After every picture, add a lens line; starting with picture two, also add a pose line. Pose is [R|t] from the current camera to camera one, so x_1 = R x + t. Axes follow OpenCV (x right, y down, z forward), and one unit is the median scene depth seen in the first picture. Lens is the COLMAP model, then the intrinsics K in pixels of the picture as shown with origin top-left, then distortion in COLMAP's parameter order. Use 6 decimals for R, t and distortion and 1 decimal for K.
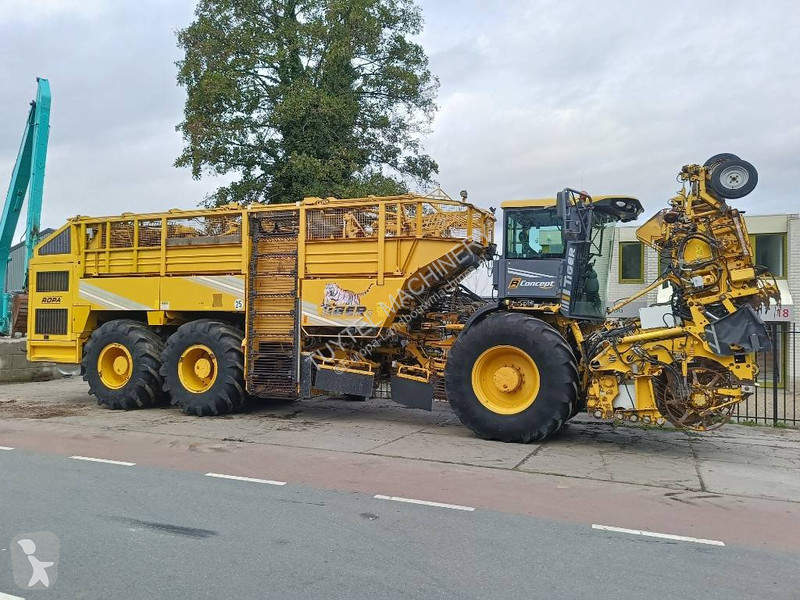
lens RADIAL K [[596.8, 0, 400.0], [0, 596.8, 300.0], [0, 0, 1]] dist [0.098461, -0.144913]
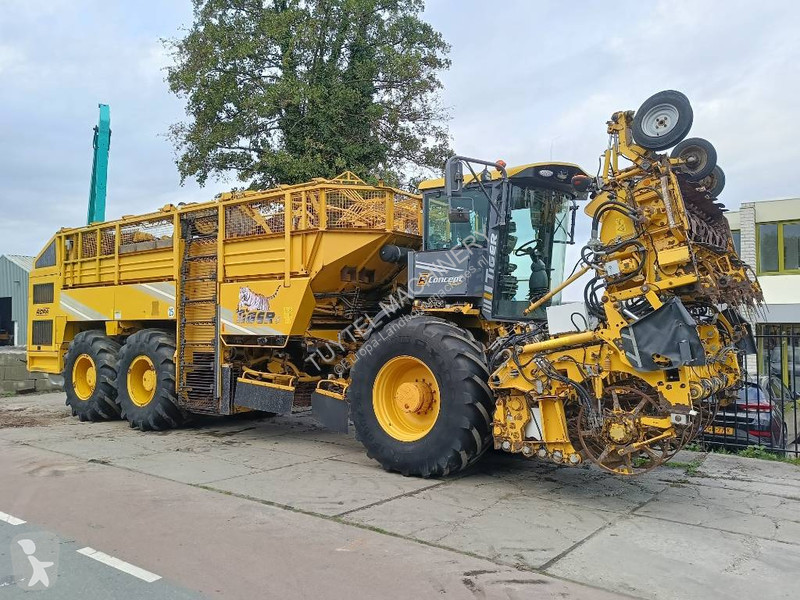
lens RADIAL K [[596.8, 0, 400.0], [0, 596.8, 300.0], [0, 0, 1]] dist [0.098461, -0.144913]
pose [[0.971233, -0.022722, -0.237046, 0.313968], [0.019368, 0.999677, -0.016470, 0.011036], [0.237343, 0.011405, 0.971359, 0.179497]]
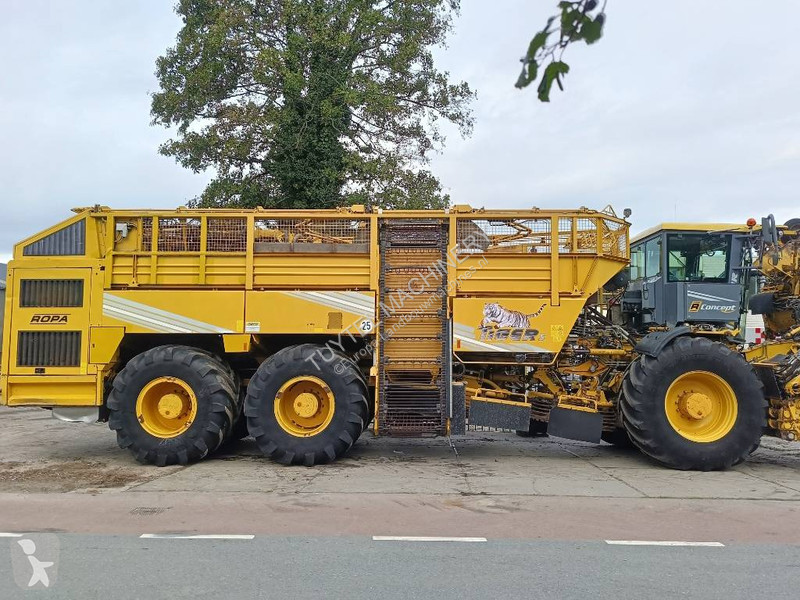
lens RADIAL K [[596.8, 0, 400.0], [0, 596.8, 300.0], [0, 0, 1]] dist [0.098461, -0.144913]
pose [[0.934663, 0.021201, 0.354901, -0.541891], [-0.007972, 0.999219, -0.038698, 0.002950], [-0.355445, 0.033341, 0.934102, 0.218603]]
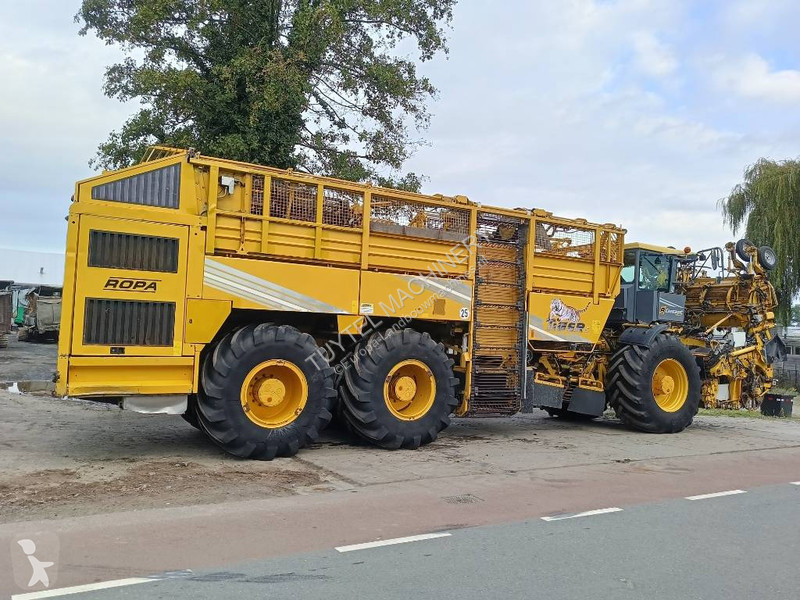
lens RADIAL K [[606.4, 0, 400.0], [0, 606.4, 300.0], [0, 0, 1]] dist [0.108263, -0.156712]
pose [[0.620055, 0.055275, 0.782609, -1.063837], [-0.065589, 0.997675, -0.018499, 0.010610], [-0.781812, -0.039860, 0.622239, 0.549075]]
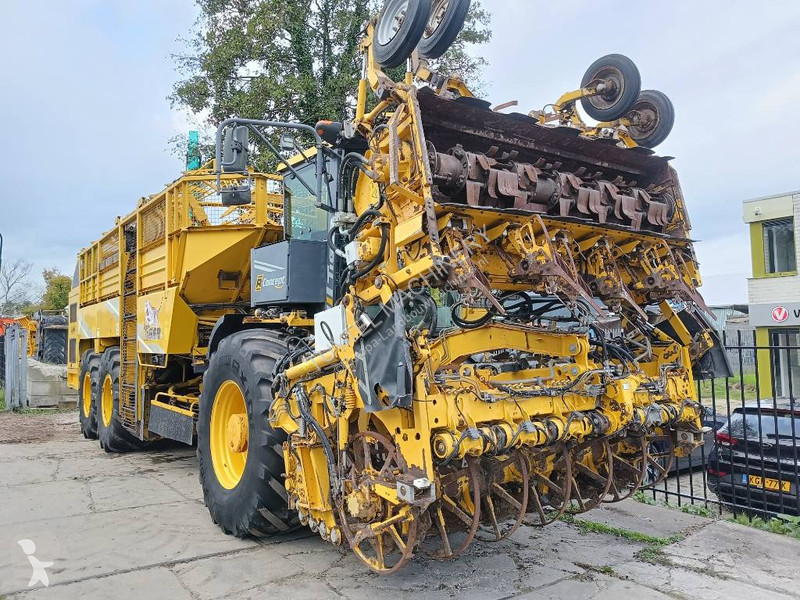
lens RADIAL K [[602.8, 0, 399.0], [0, 602.8, 294.6], [0, 0, 1]] dist [0.082510, -0.108370]
pose [[0.854234, -0.064663, -0.515852, 0.585266], [0.045760, 0.997736, -0.049291, 0.021038], [0.517871, 0.018500, 0.855258, 0.458968]]
